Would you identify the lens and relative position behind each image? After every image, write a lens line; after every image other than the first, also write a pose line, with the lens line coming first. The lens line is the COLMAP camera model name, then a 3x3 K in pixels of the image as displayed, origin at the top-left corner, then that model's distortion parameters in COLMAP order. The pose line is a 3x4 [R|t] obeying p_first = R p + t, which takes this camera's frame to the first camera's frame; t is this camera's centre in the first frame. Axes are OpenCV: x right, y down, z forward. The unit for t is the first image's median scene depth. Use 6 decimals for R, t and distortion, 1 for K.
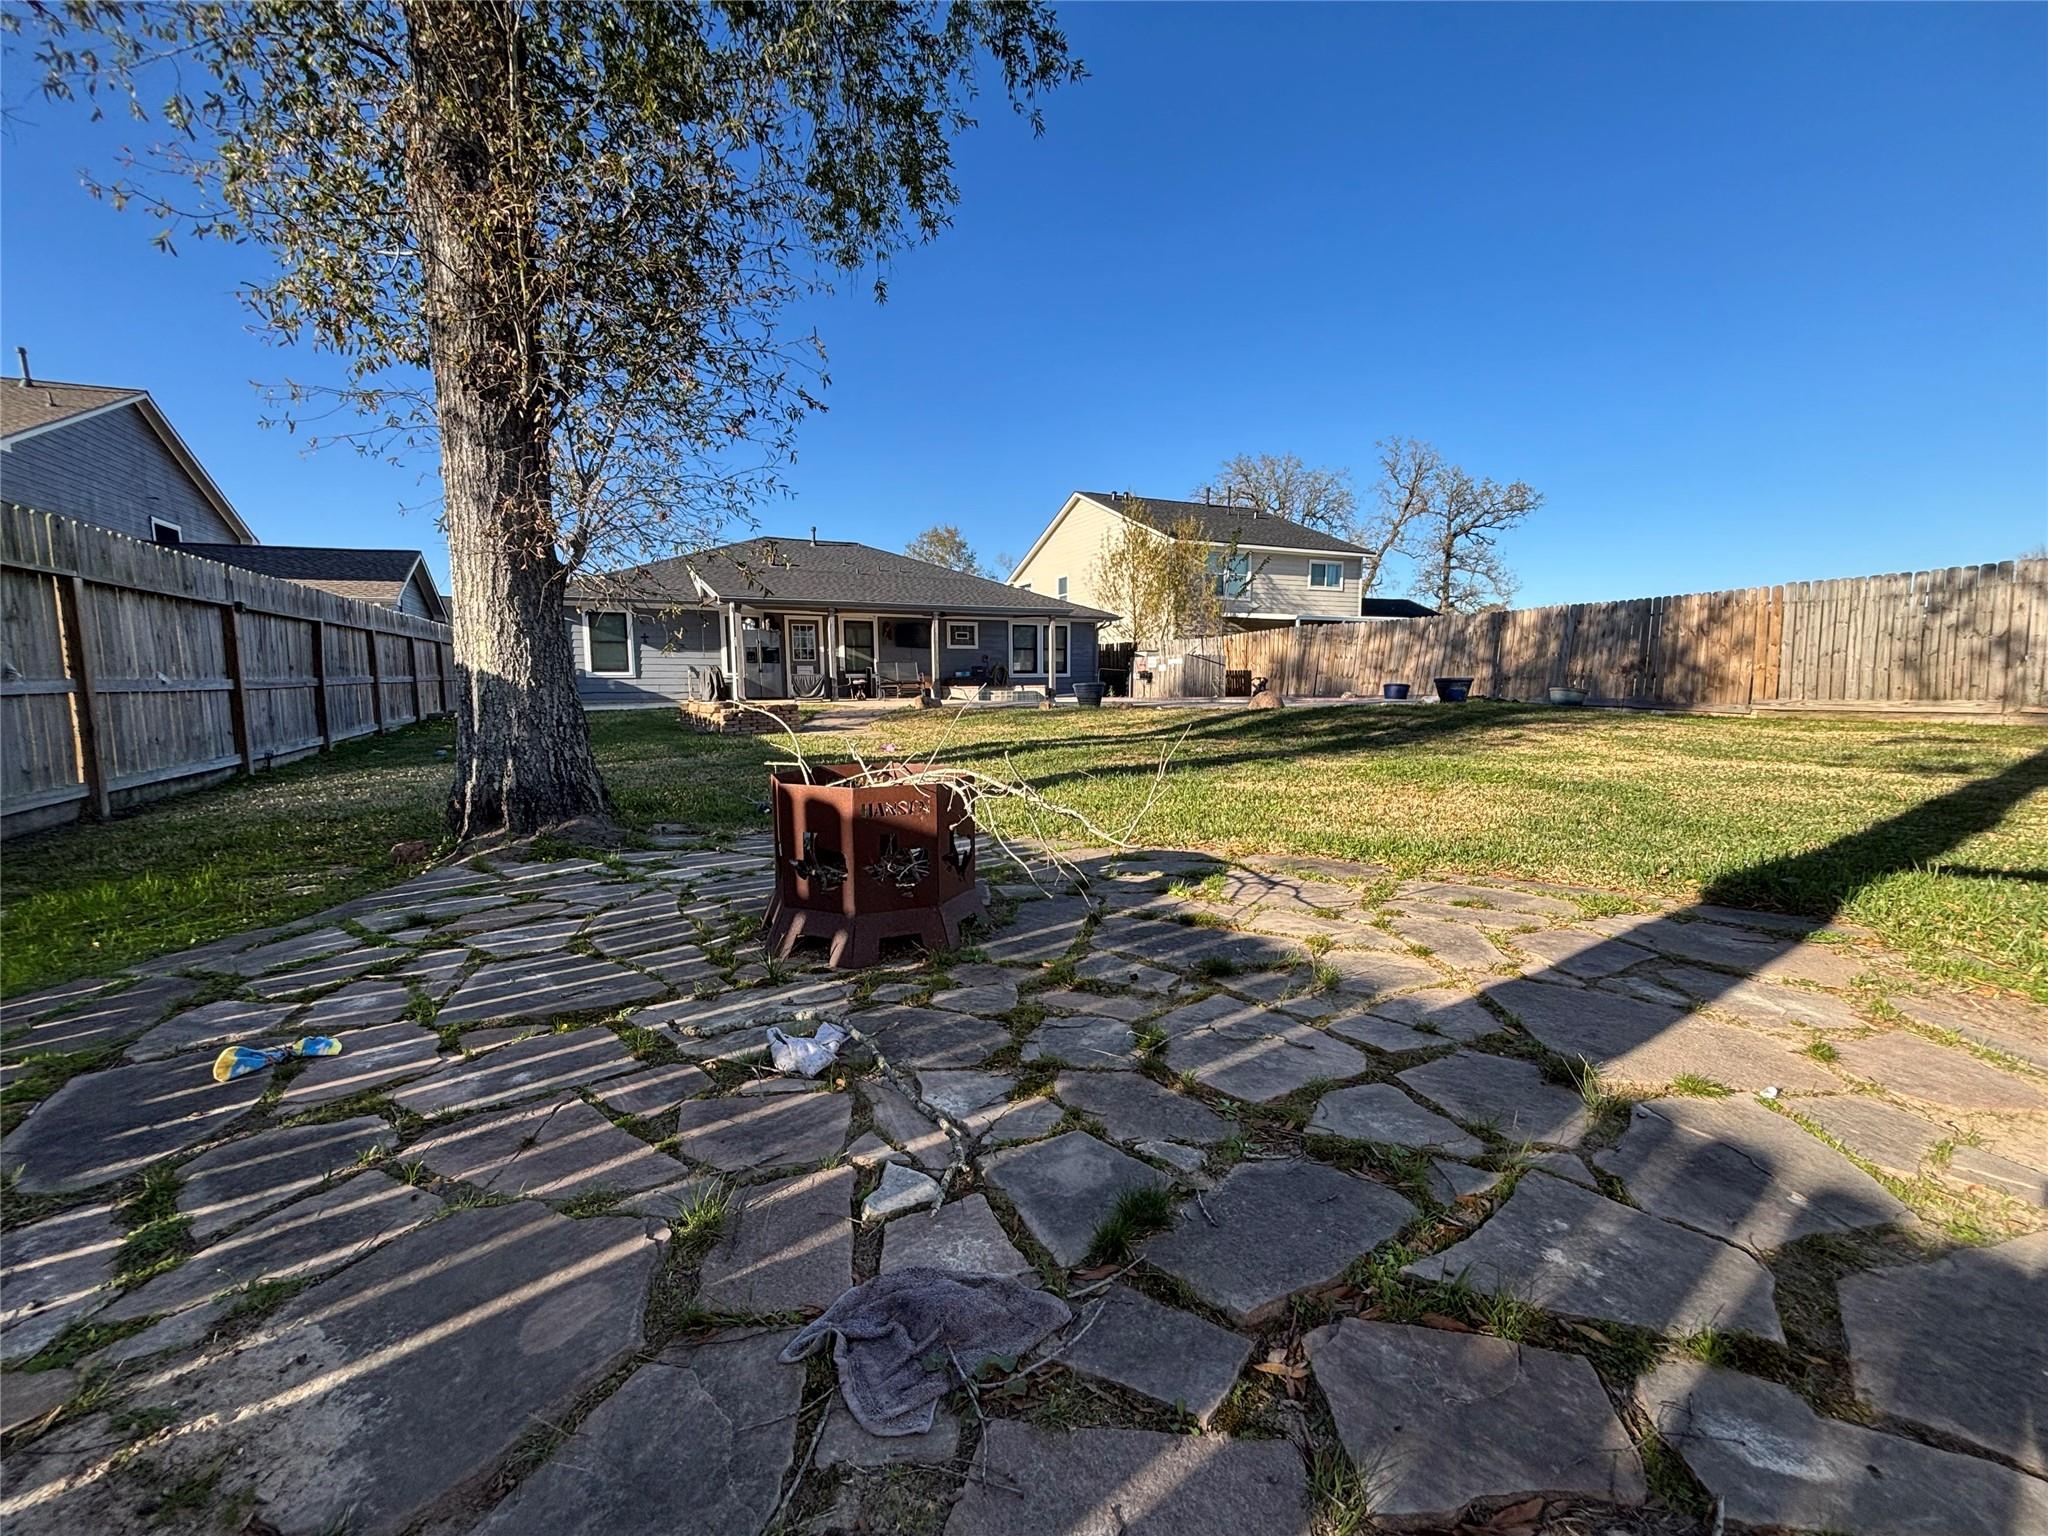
lens RADIAL K [[887.9, 0, 1029.8], [0, 887.9, 767.7], [0, 0, 1]] dist [0.008600, -0.000203]
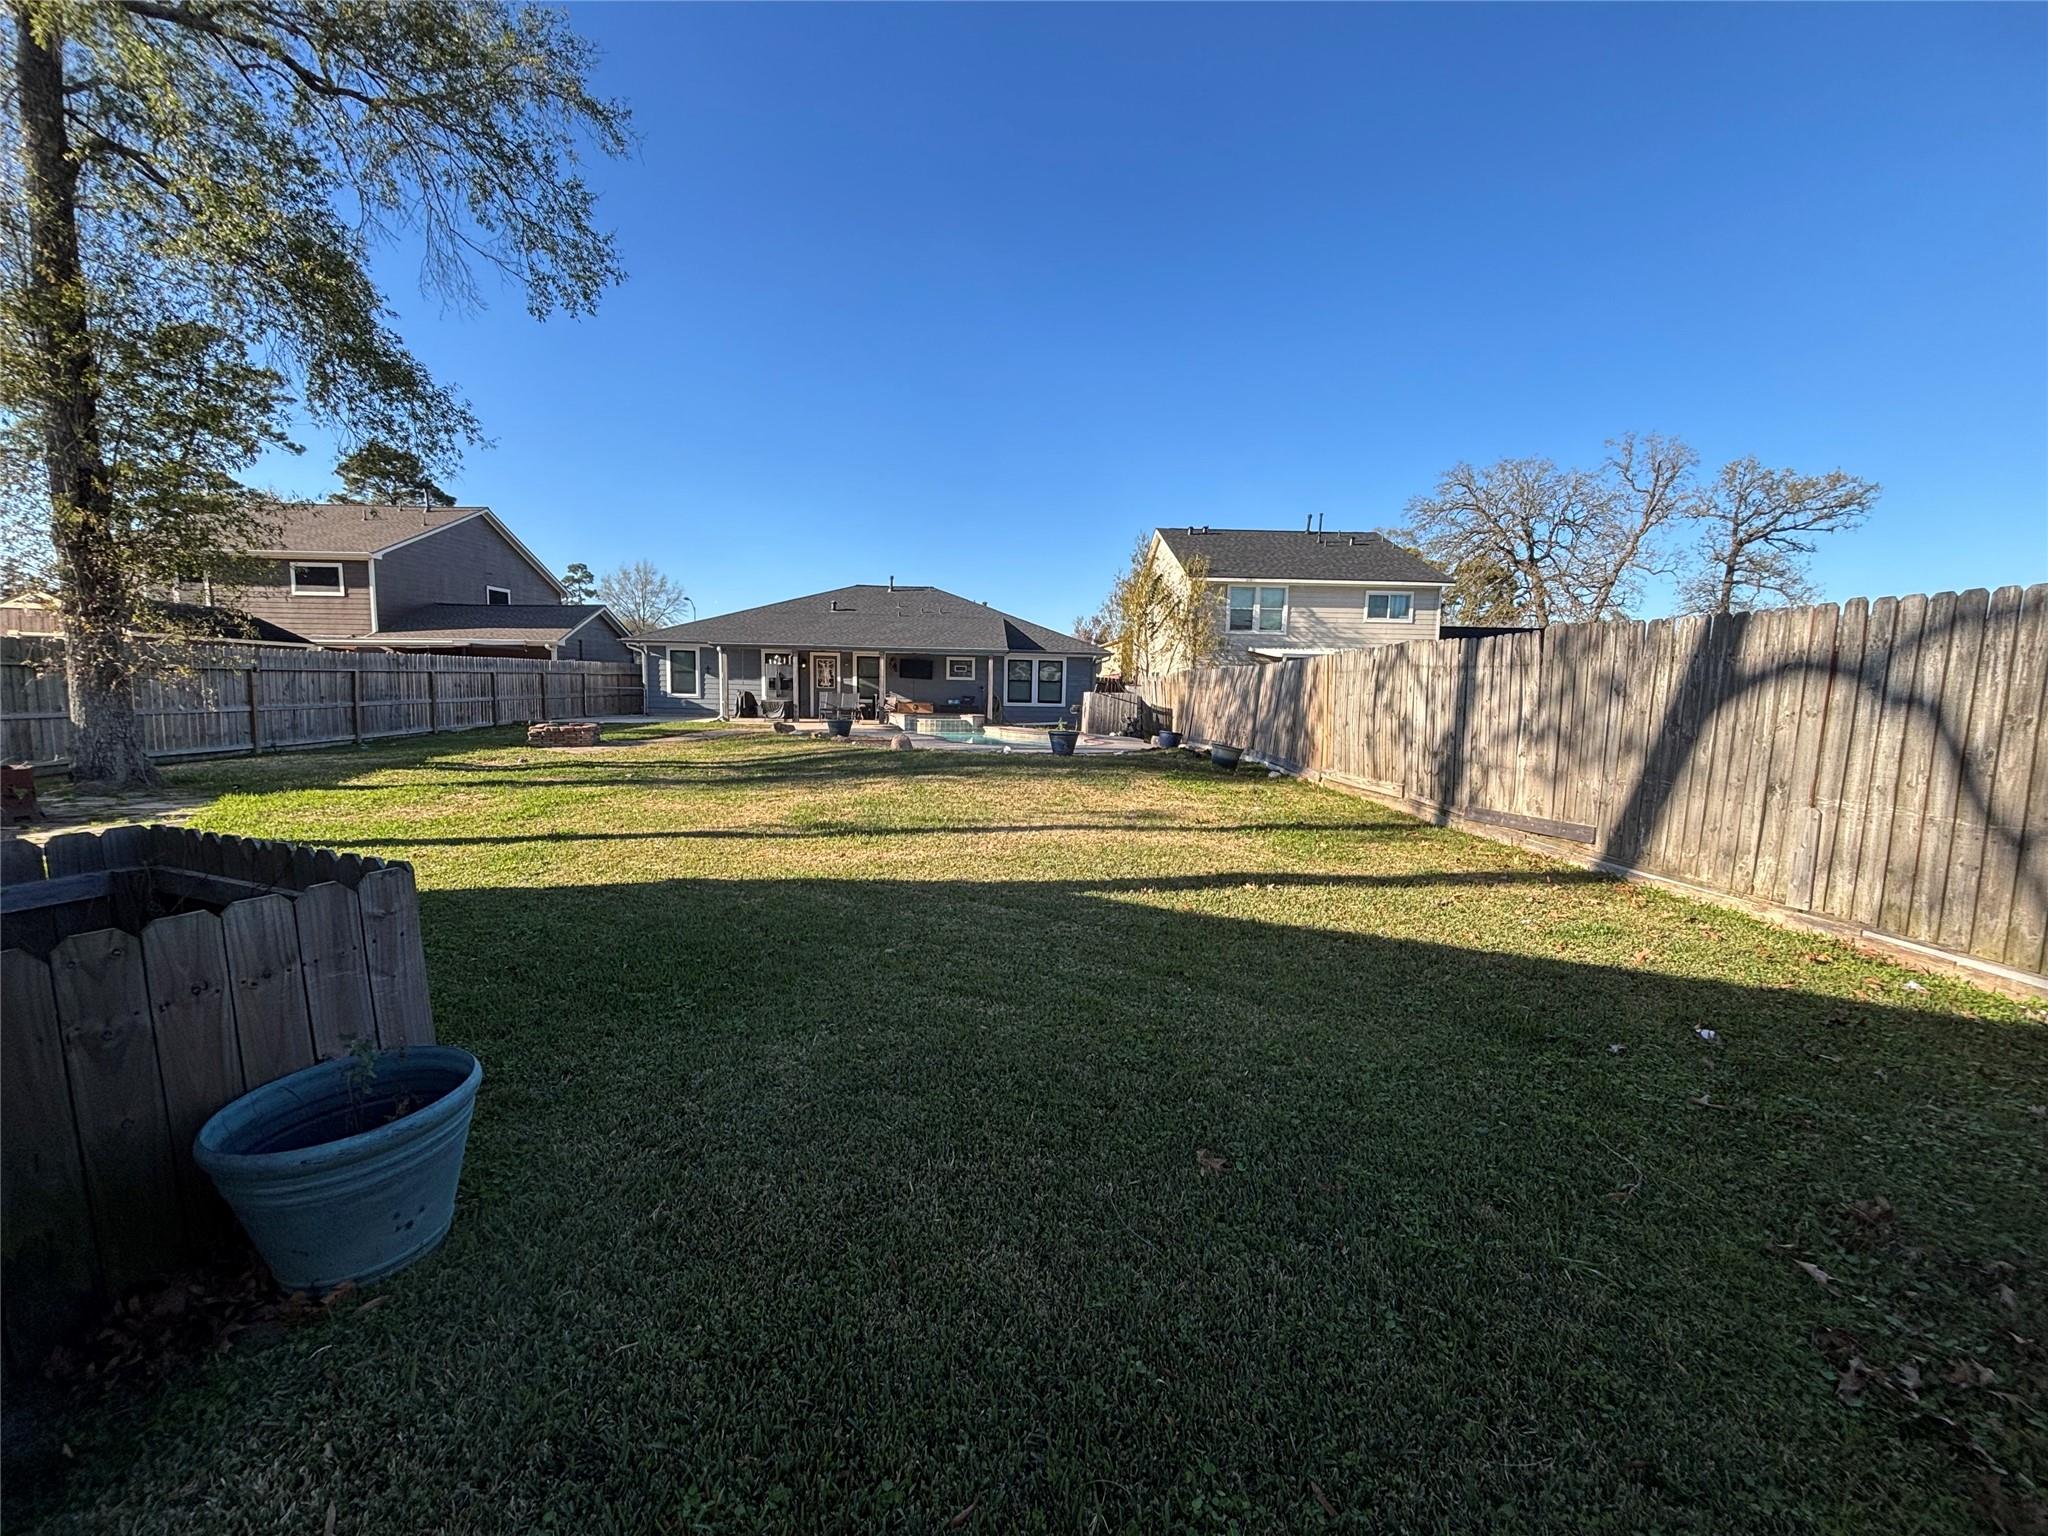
lens RADIAL K [[887.9, 0, 1029.8], [0, 887.9, 767.7], [0, 0, 1]] dist [0.008600, -0.000203]
pose [[0.897789, 0.067011, -0.435299, 0.552709], [-0.070948, 0.997454, 0.007222, -0.035712], [0.434674, 0.024400, 0.900257, -0.009875]]
